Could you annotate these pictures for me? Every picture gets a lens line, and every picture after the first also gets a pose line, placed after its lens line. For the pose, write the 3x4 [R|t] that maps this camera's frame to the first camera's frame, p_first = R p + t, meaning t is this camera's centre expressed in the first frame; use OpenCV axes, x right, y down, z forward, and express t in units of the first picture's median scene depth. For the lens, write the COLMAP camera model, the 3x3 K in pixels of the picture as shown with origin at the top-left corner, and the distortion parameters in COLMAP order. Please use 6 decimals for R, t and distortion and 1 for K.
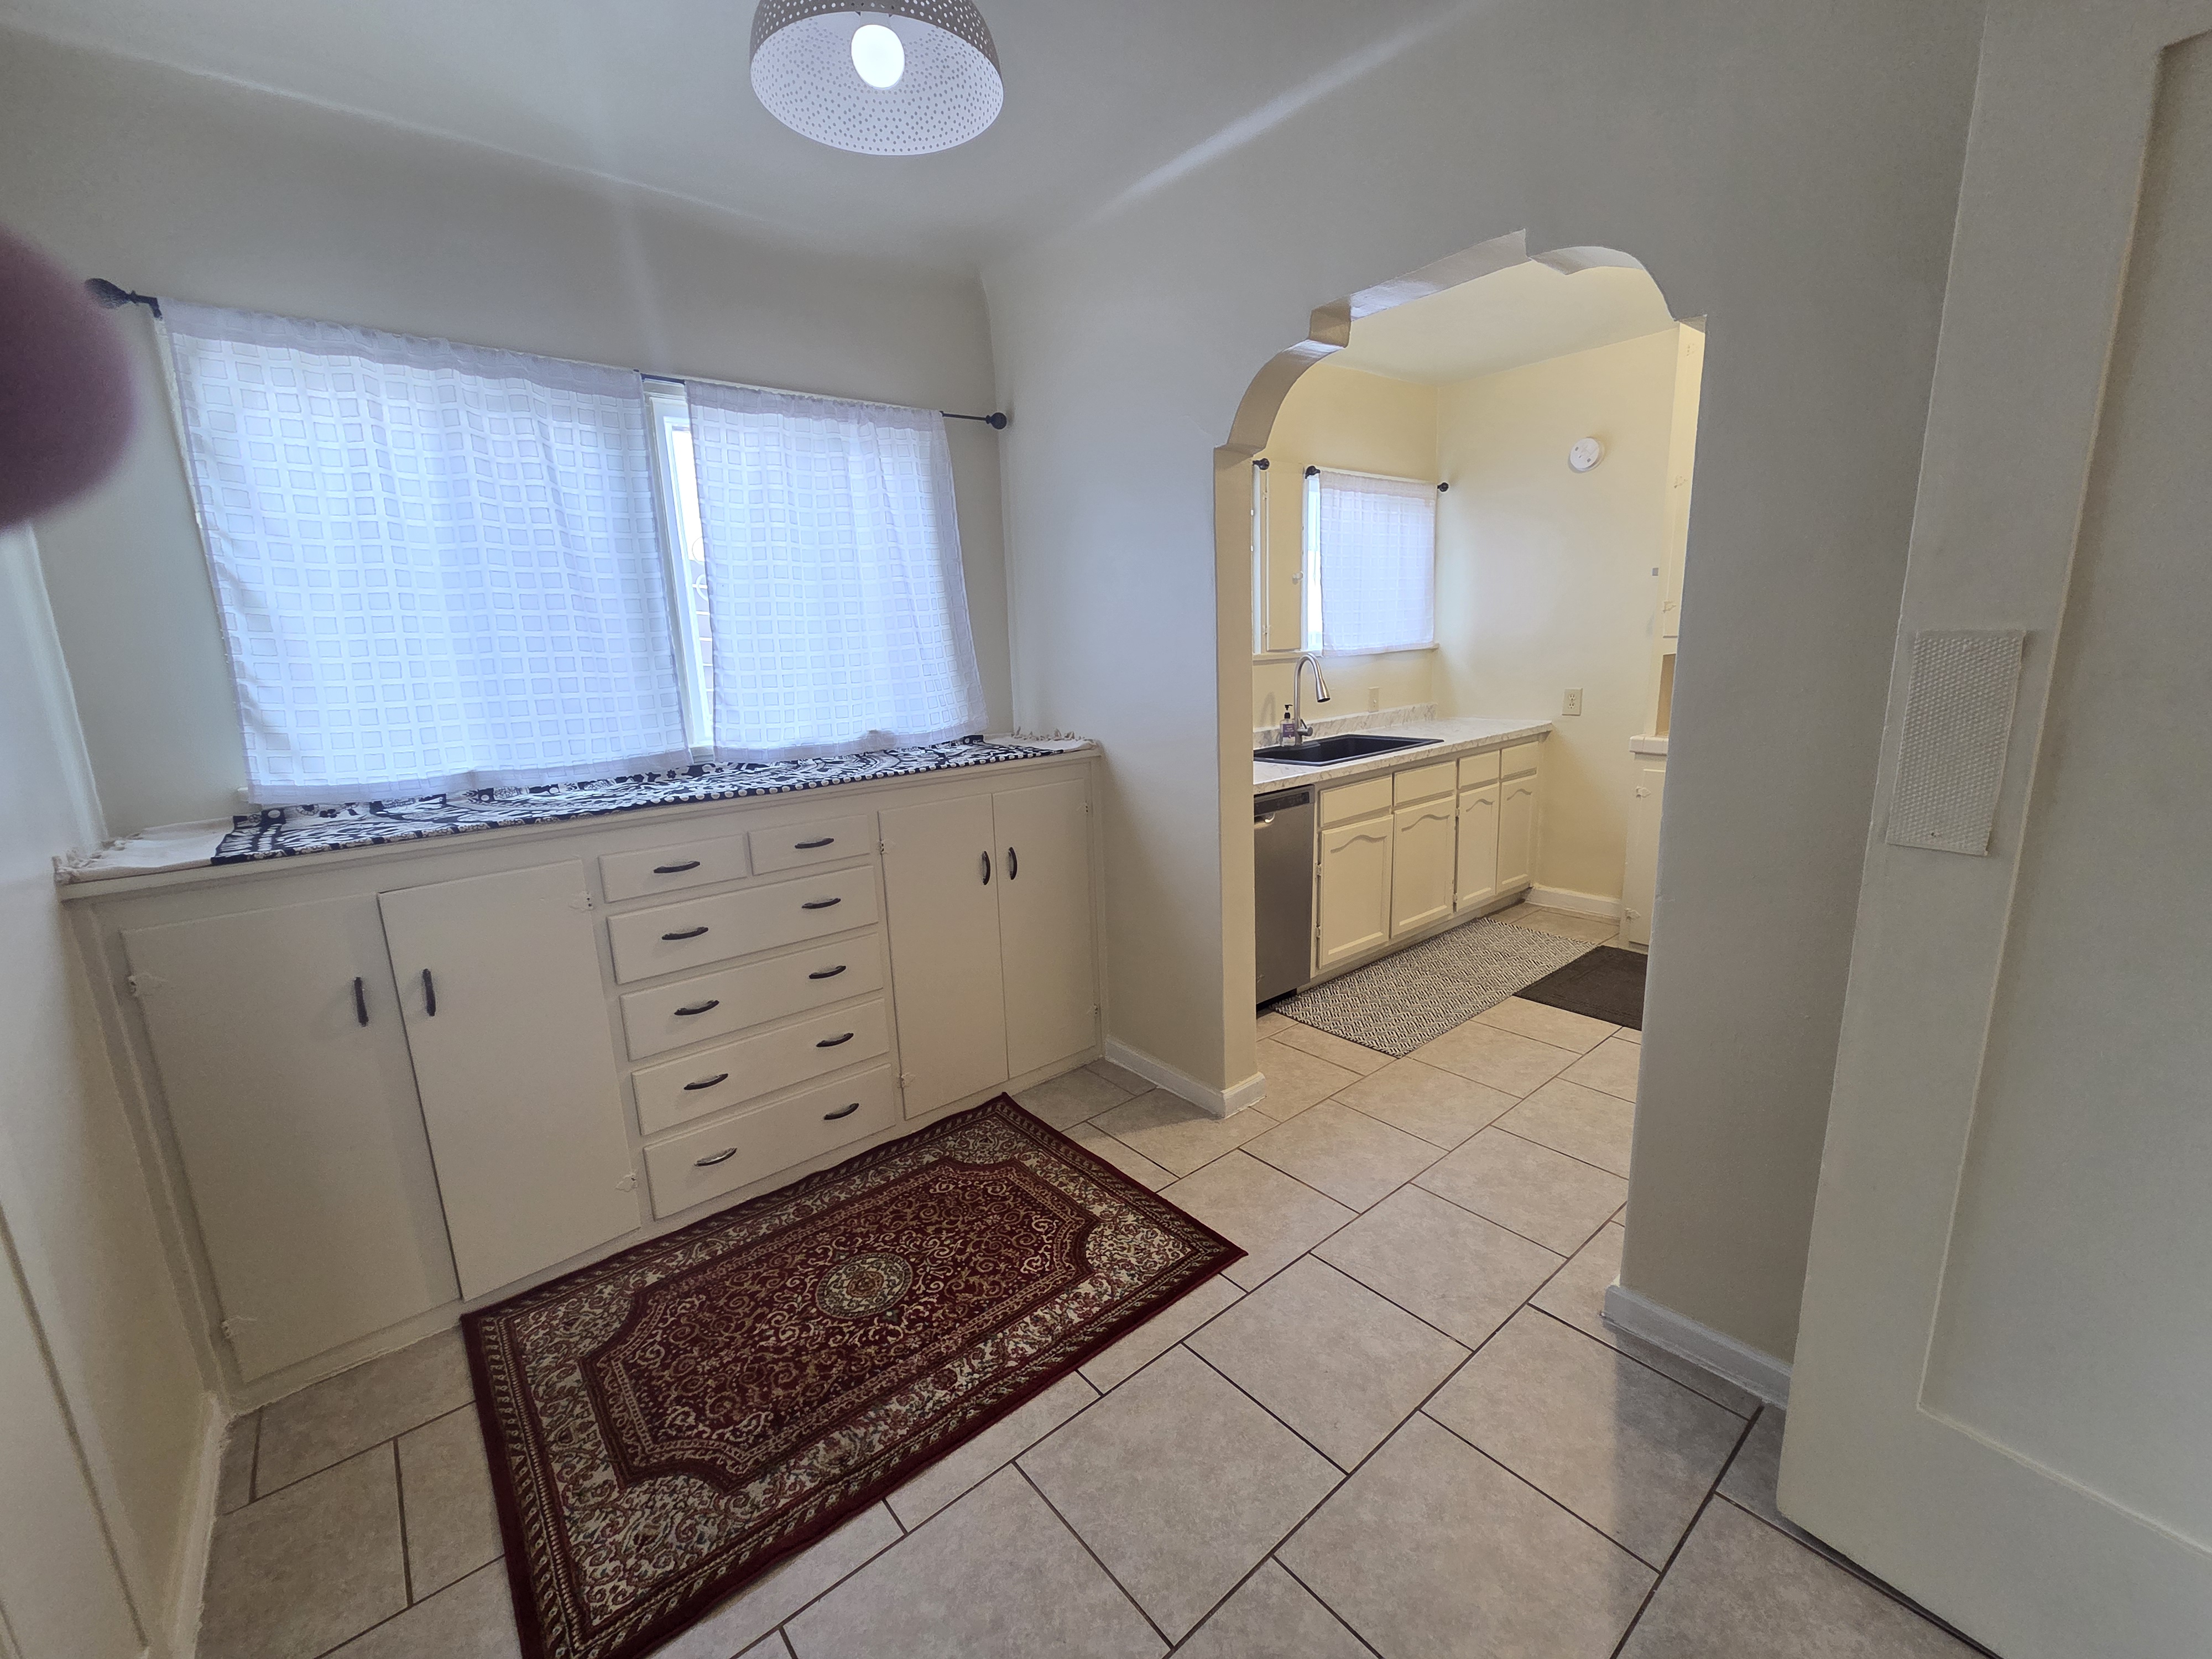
lens RADIAL K [[910.1, 0, 1099.2], [0, 910.1, 845.1], [0, 0, 1]] dist [0.002951, -0.001748]
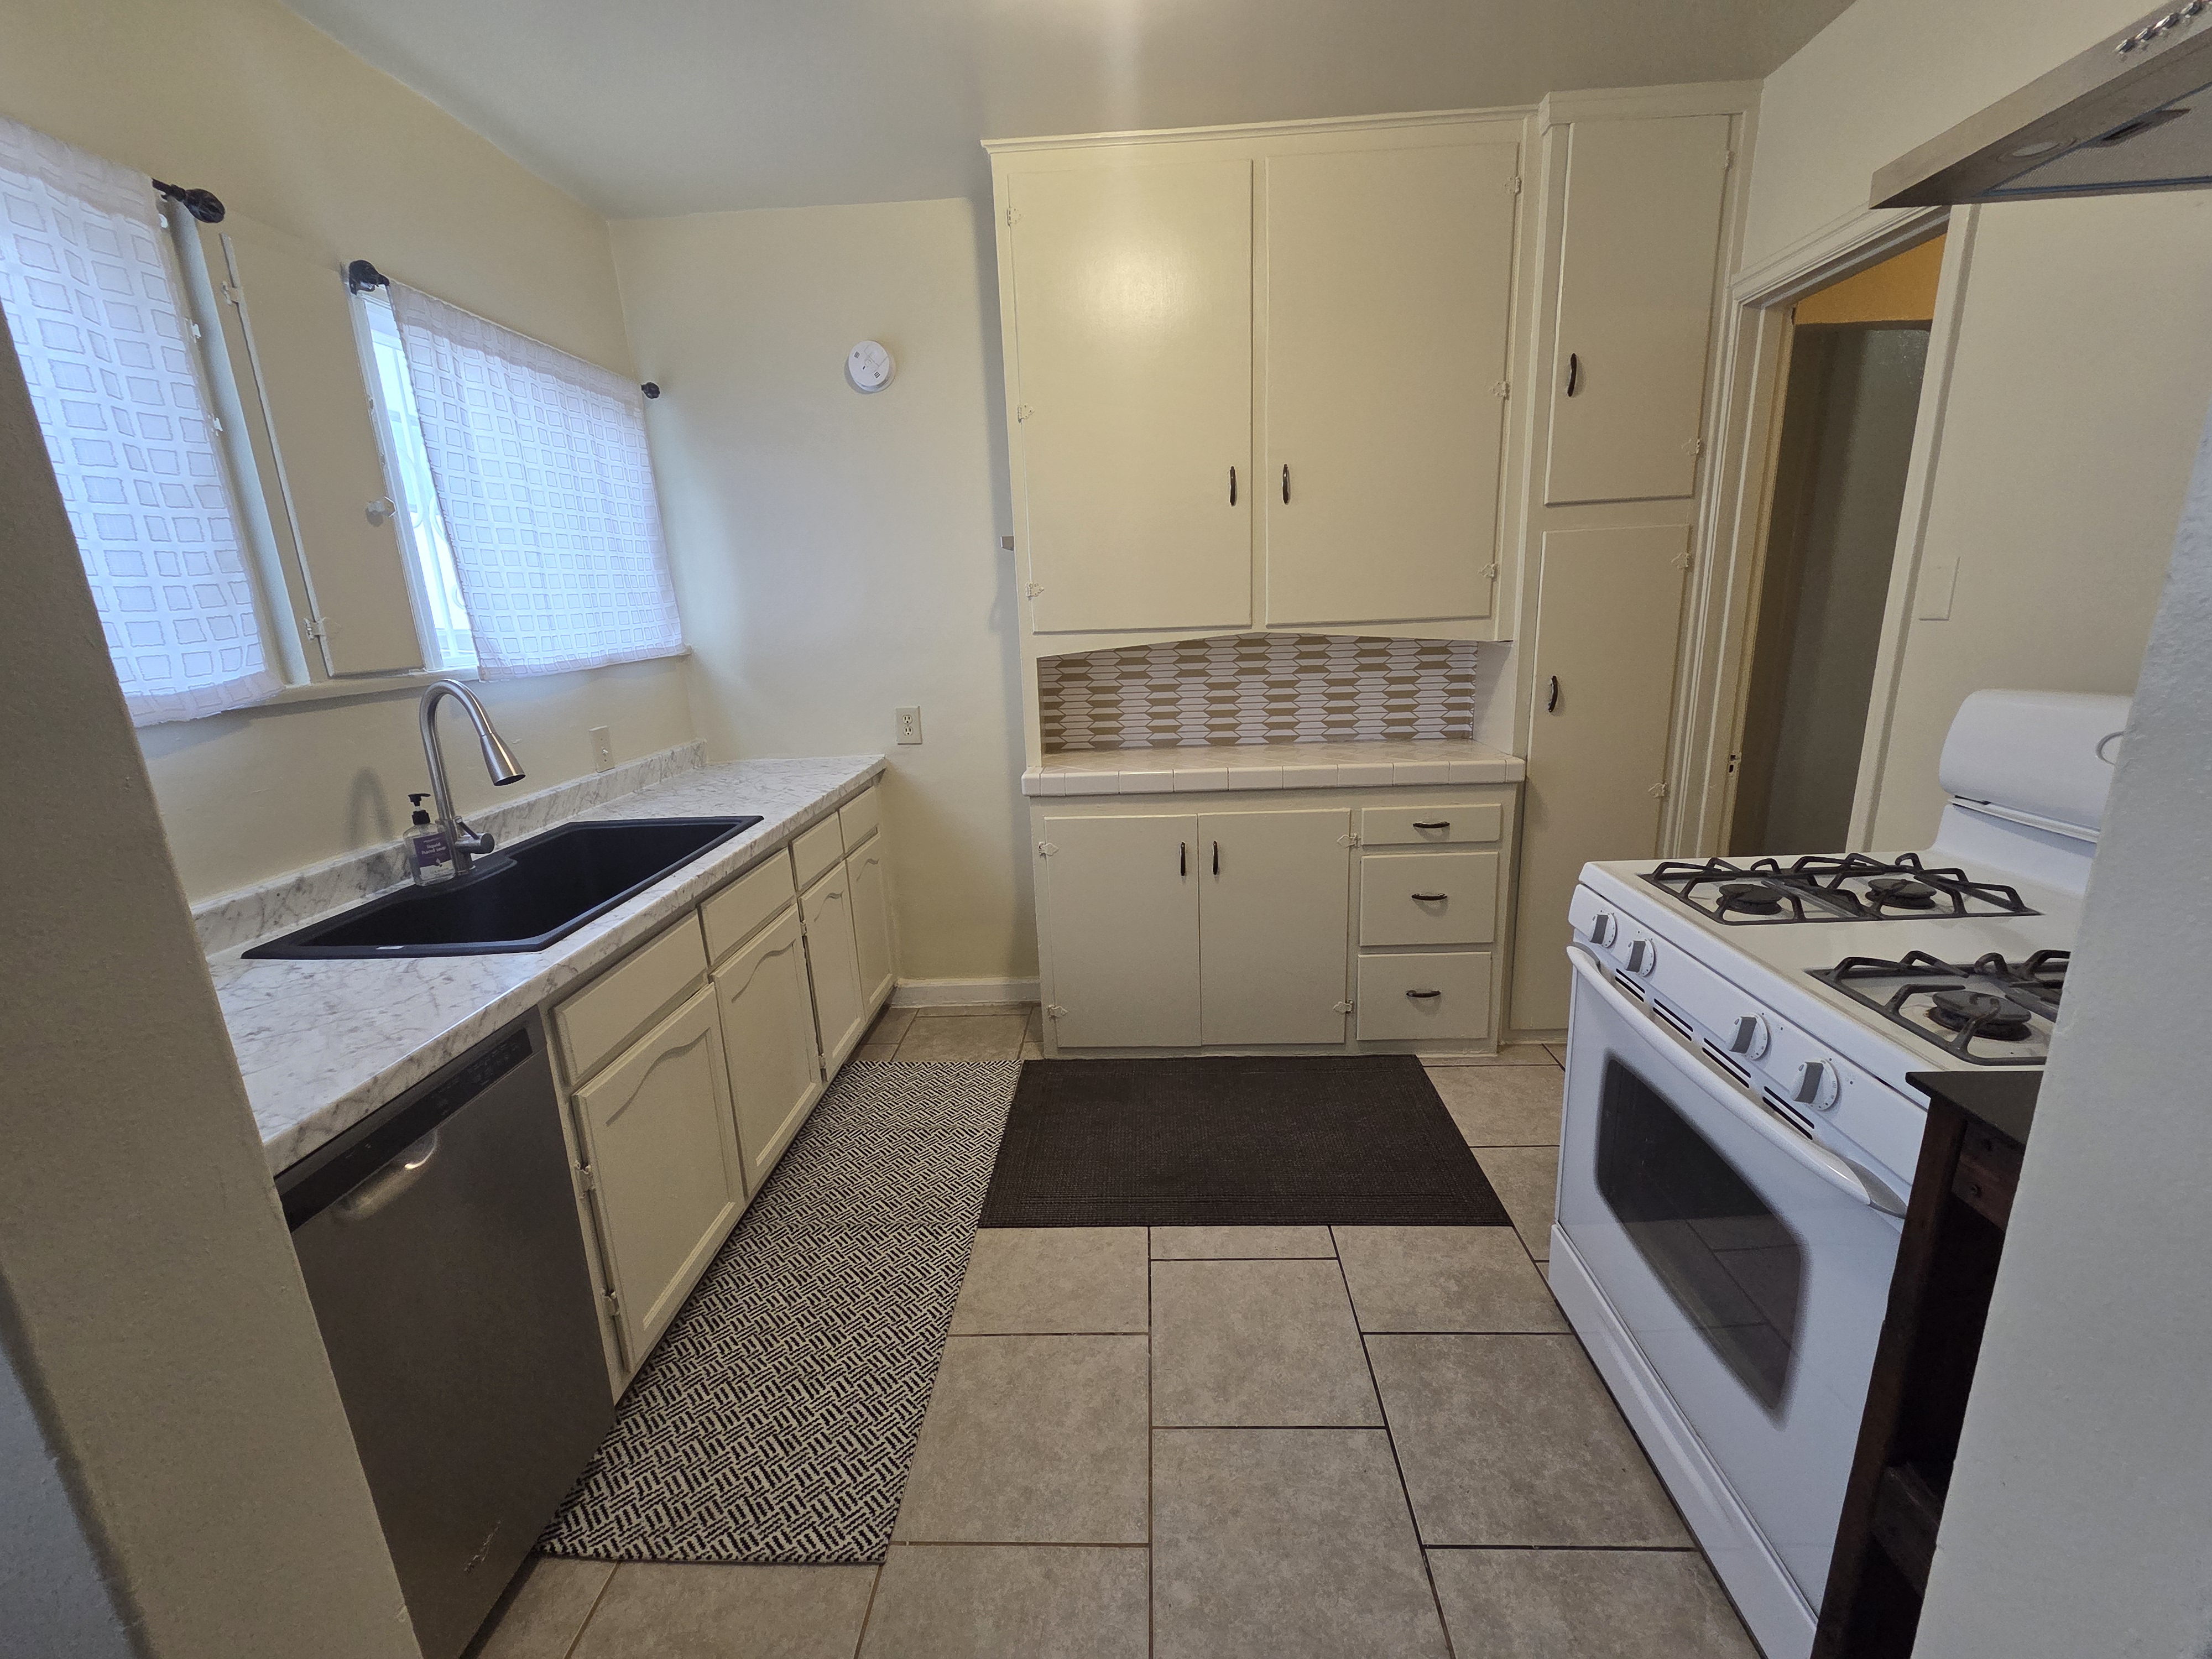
lens RADIAL K [[910.1, 0, 1110.1], [0, 910.1, 822.5], [0, 0, 1]] dist [0.002951, -0.001748]
pose [[0.662737, -0.164390, 0.730586, 0.102151], [0.176973, 0.982354, 0.060503, -0.105817], [-0.727640, 0.089197, 0.680135, 0.442837]]
